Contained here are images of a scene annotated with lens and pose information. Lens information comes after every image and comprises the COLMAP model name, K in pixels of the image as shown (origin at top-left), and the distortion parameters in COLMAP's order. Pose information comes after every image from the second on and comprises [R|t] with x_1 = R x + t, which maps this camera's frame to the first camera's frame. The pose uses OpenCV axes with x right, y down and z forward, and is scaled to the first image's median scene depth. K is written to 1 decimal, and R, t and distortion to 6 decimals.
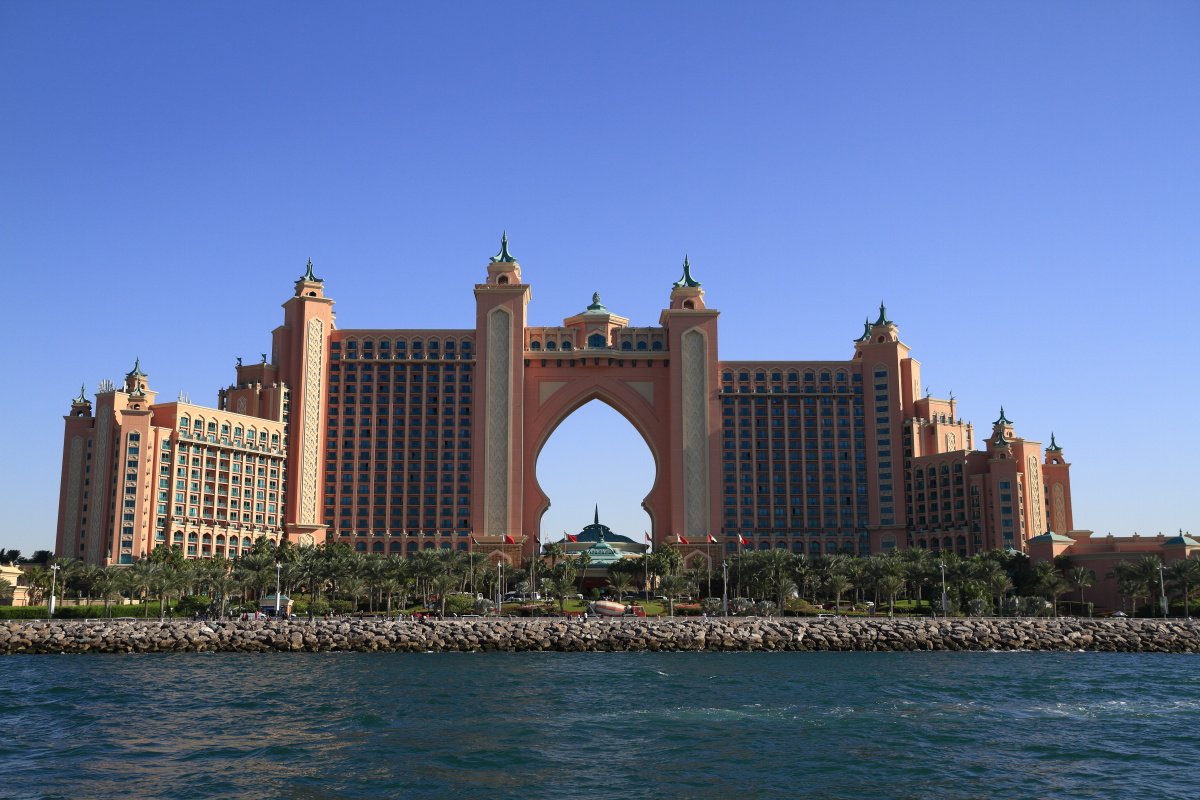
lens RADIAL K [[1301.7, 0, 592.9], [0, 1301.7, 391.3], [0, 0, 1]] dist [0.019501, 0.000000]
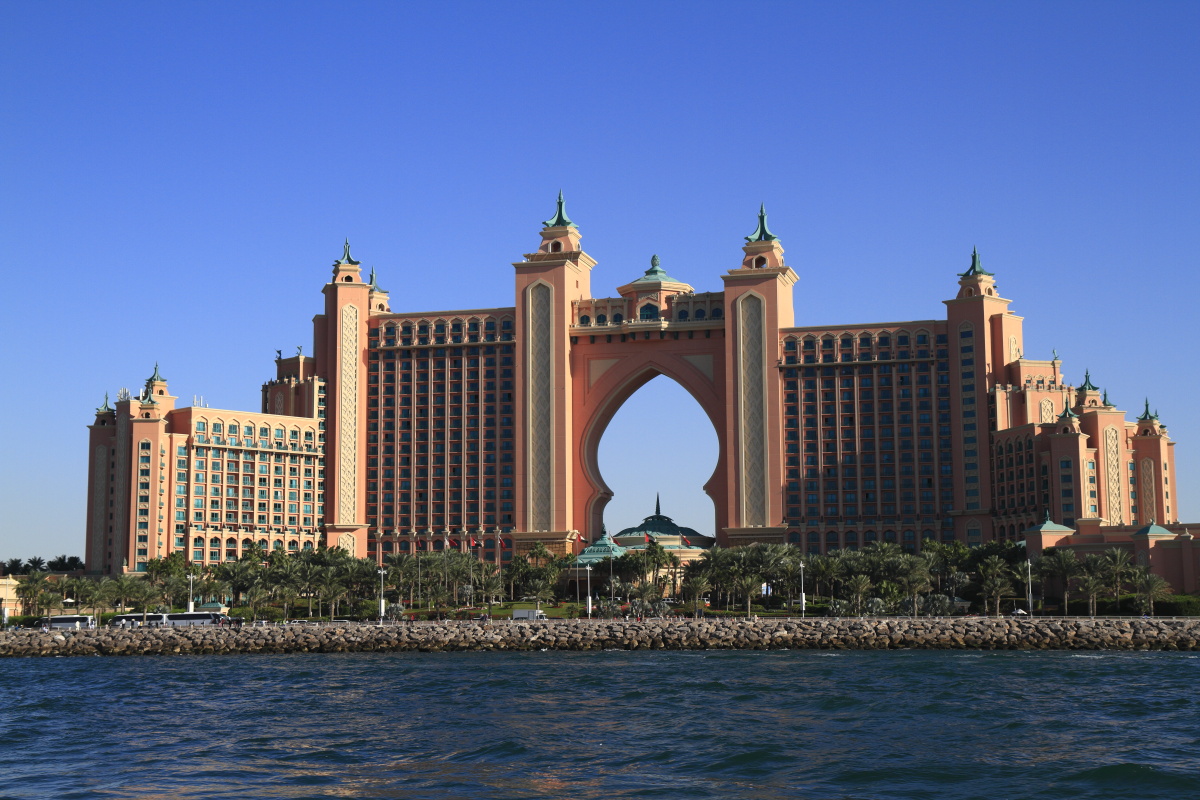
lens RADIAL K [[1862.5, 0, 591.5], [0, 1862.5, 400.5], [0, 0, 1]] dist [0.154027, 0.000000]
pose [[0.962631, -0.040240, -0.267811, 0.317453], [0.055512, 0.997220, 0.049699, -0.045319], [0.265067, -0.062709, 0.962189, -0.258234]]
